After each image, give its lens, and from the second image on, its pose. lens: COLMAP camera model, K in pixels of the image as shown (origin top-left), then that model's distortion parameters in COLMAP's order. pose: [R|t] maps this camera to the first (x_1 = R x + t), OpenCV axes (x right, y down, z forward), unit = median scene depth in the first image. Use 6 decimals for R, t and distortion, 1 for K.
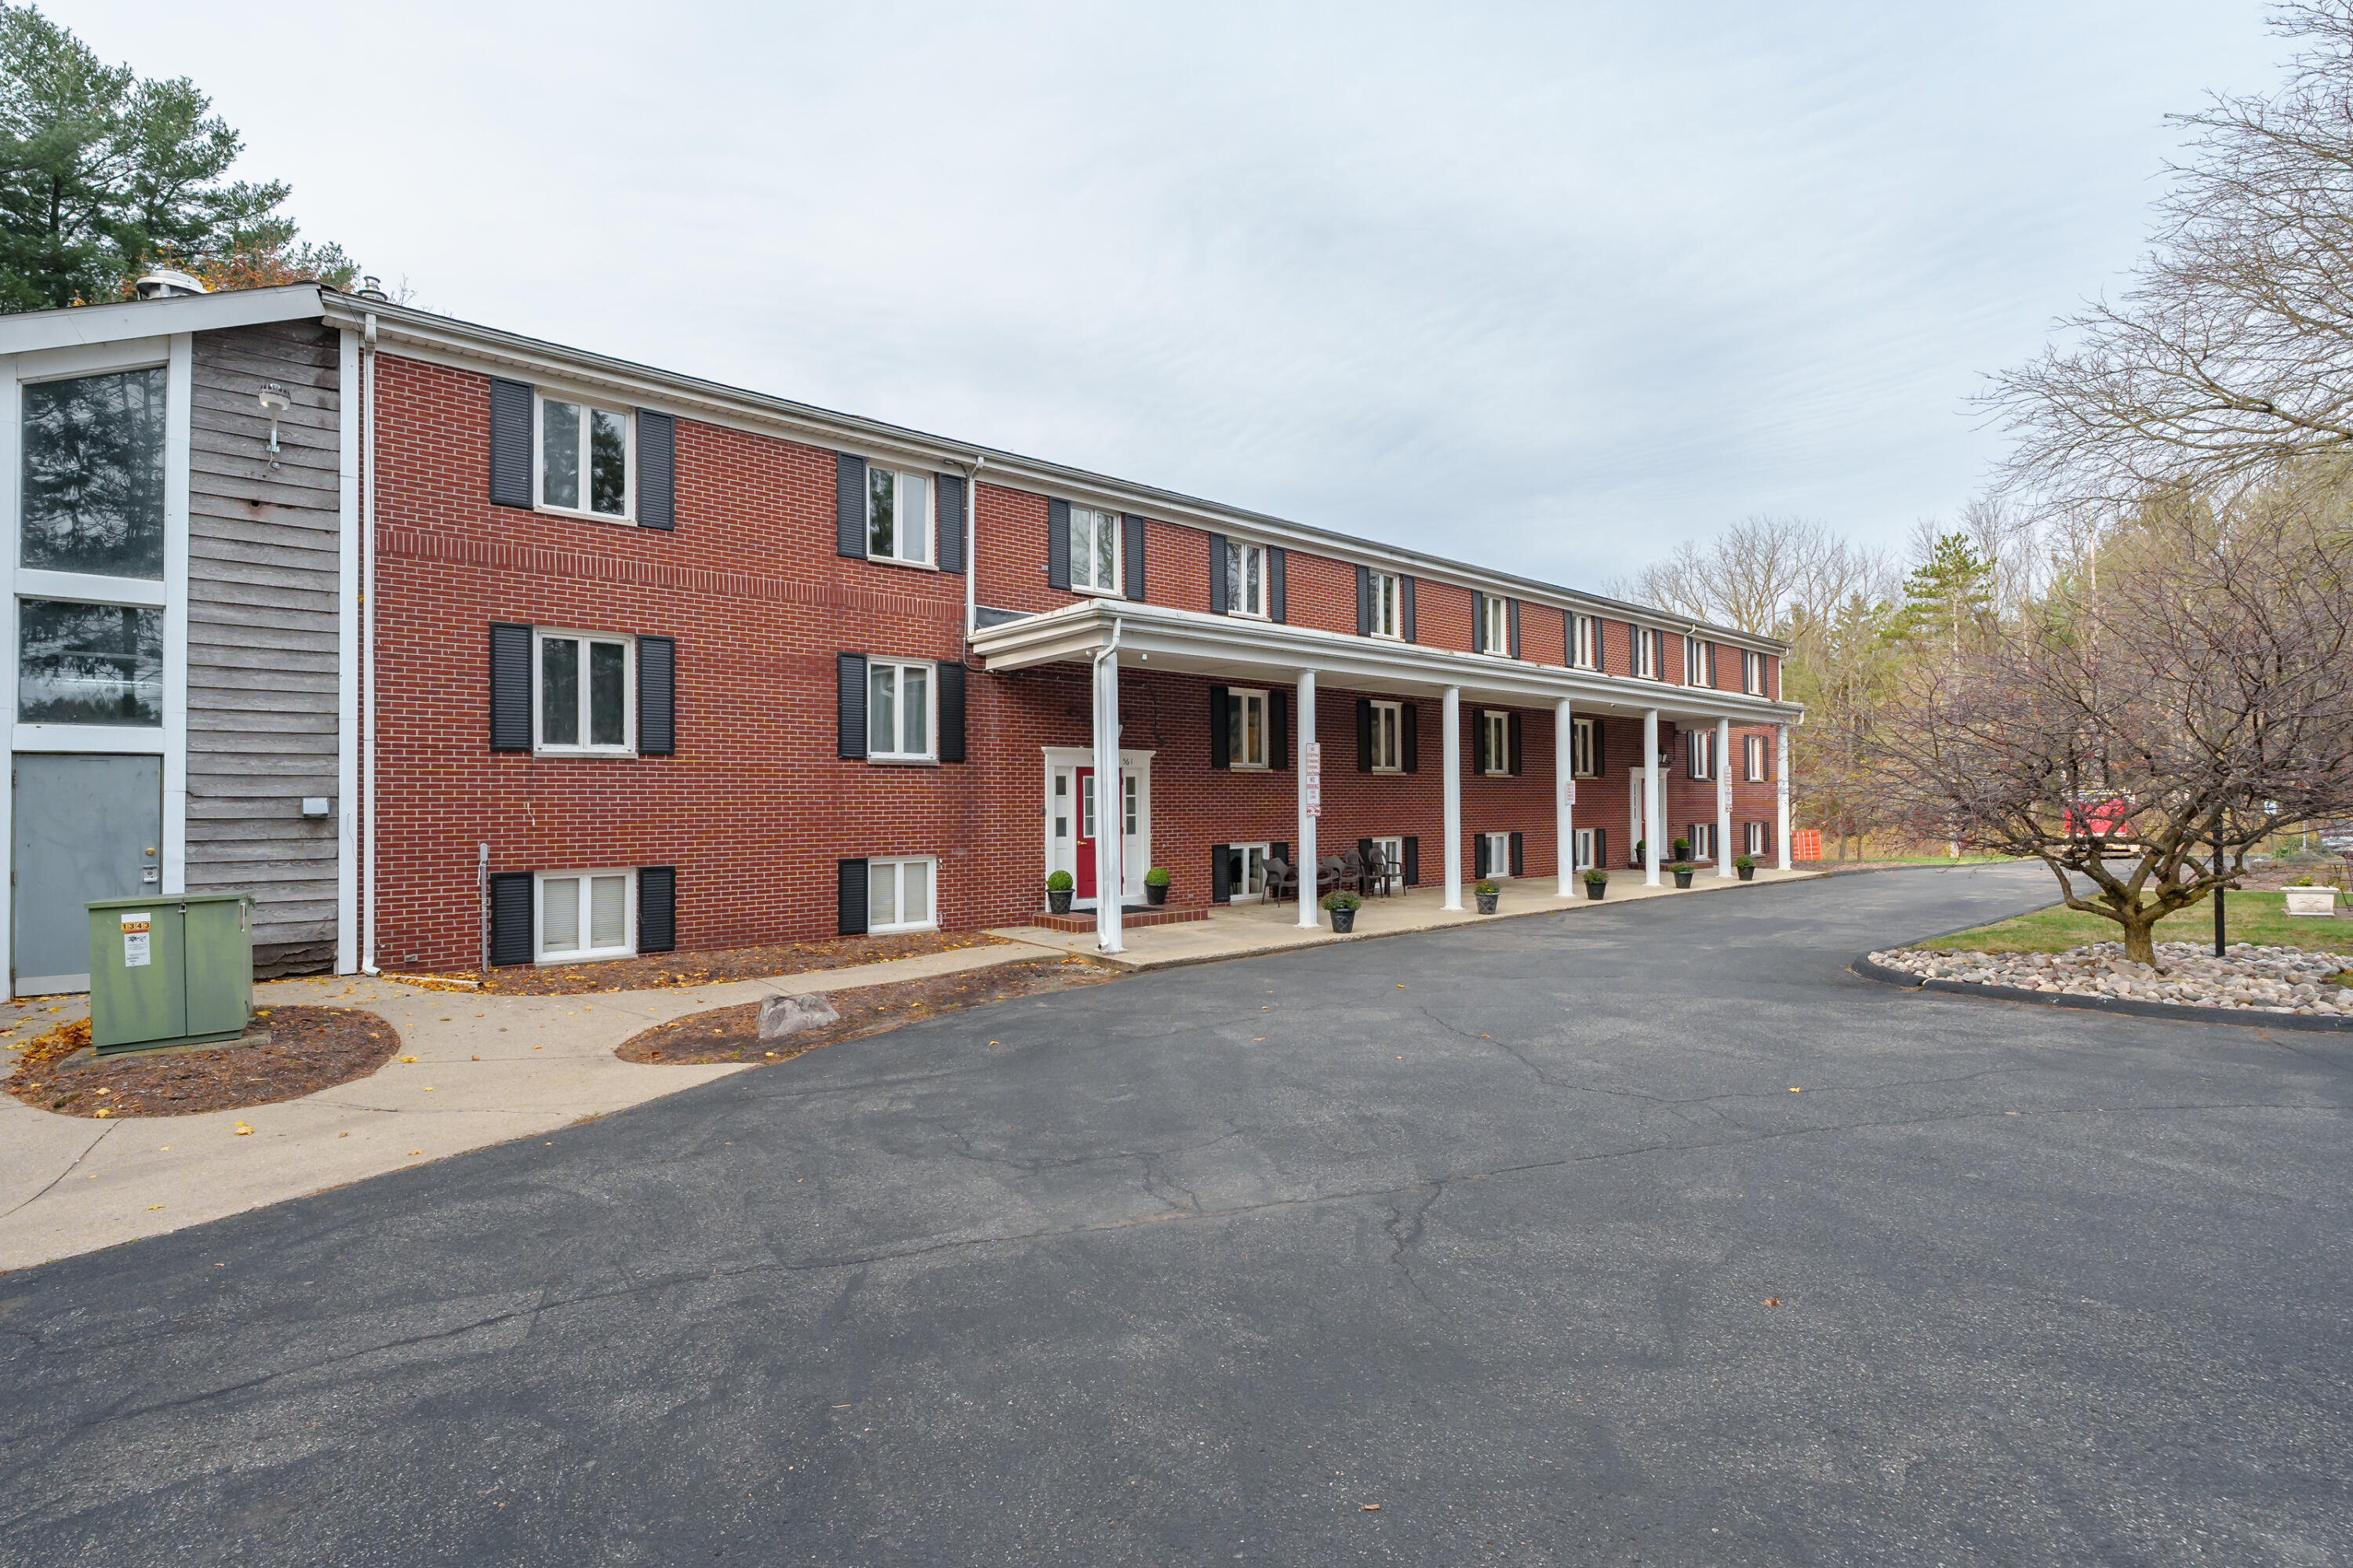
lens RADIAL K [[1114.6, 0, 1174.9], [0, 1114.6, 784.7], [0, 0, 1]] dist [-0.001973, -0.000632]
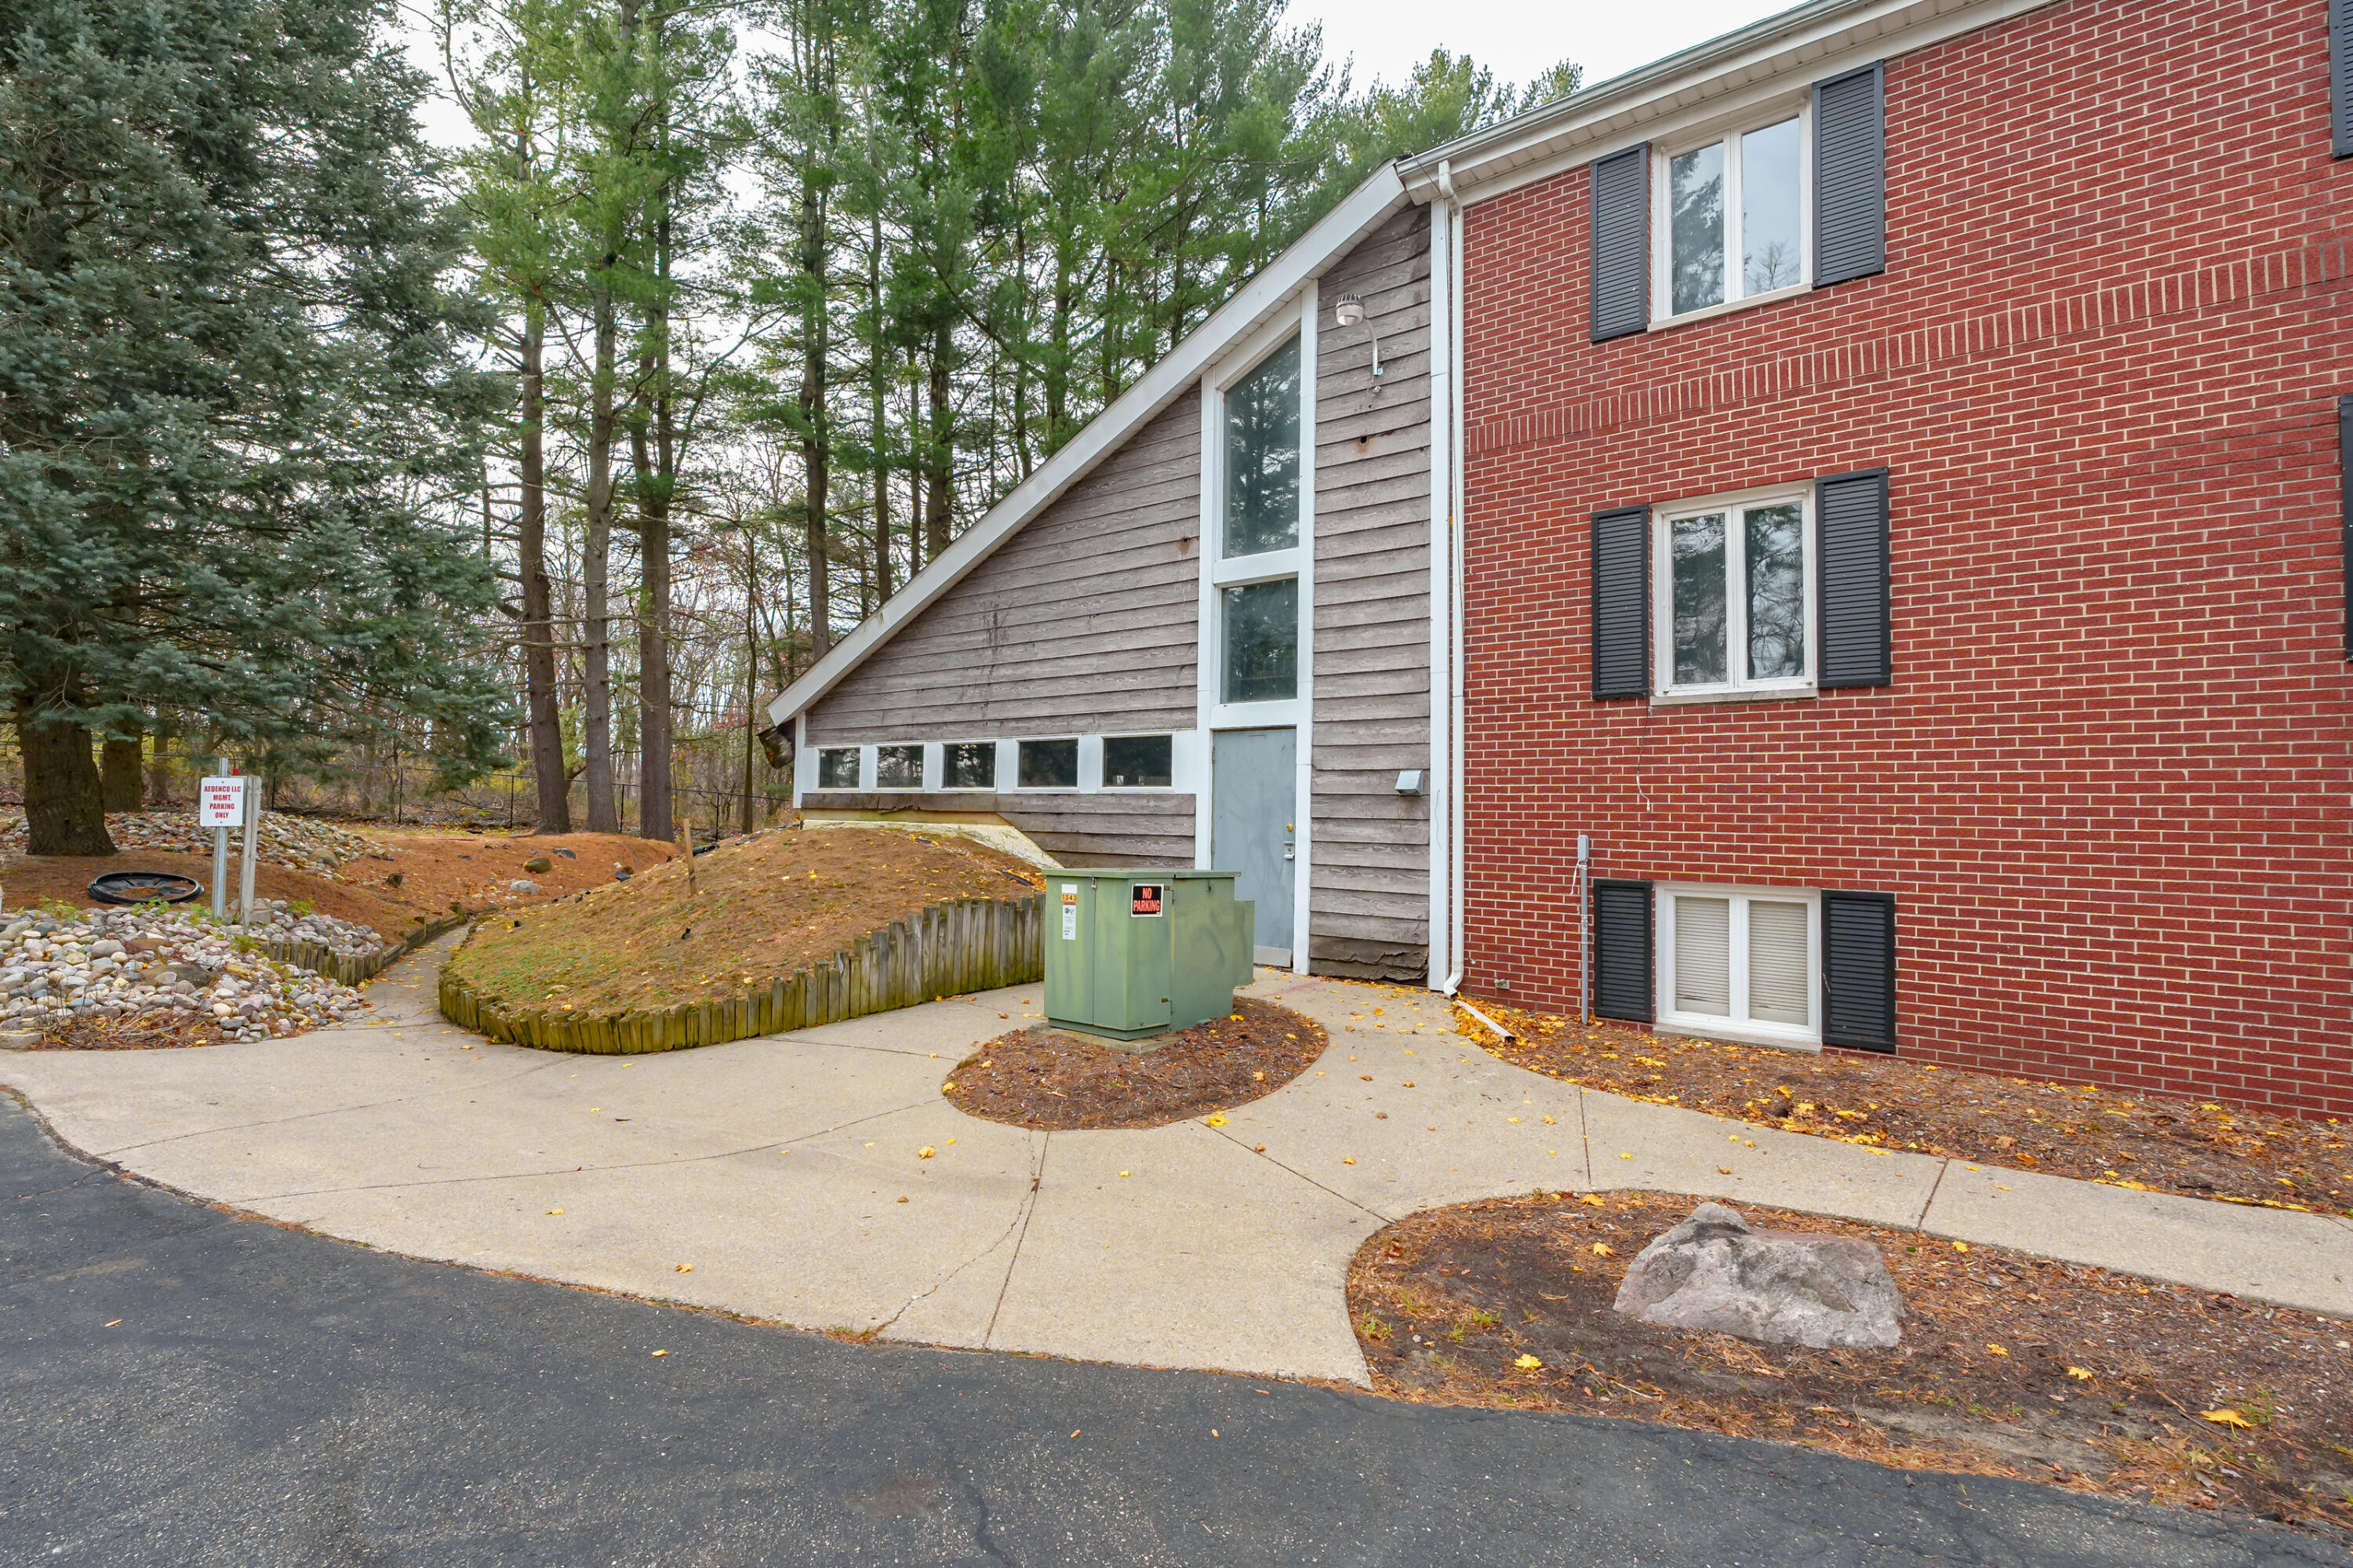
lens RADIAL K [[1114.6, 0, 1181.1], [0, 1114.6, 766.3], [0, 0, 1]] dist [-0.001973, -0.000632]
pose [[0.178882, -0.026288, -0.983519, 0.015792], [0.002839, 0.999653, -0.026203, 0.029512], [0.983867, 0.001895, 0.178894, 0.673541]]
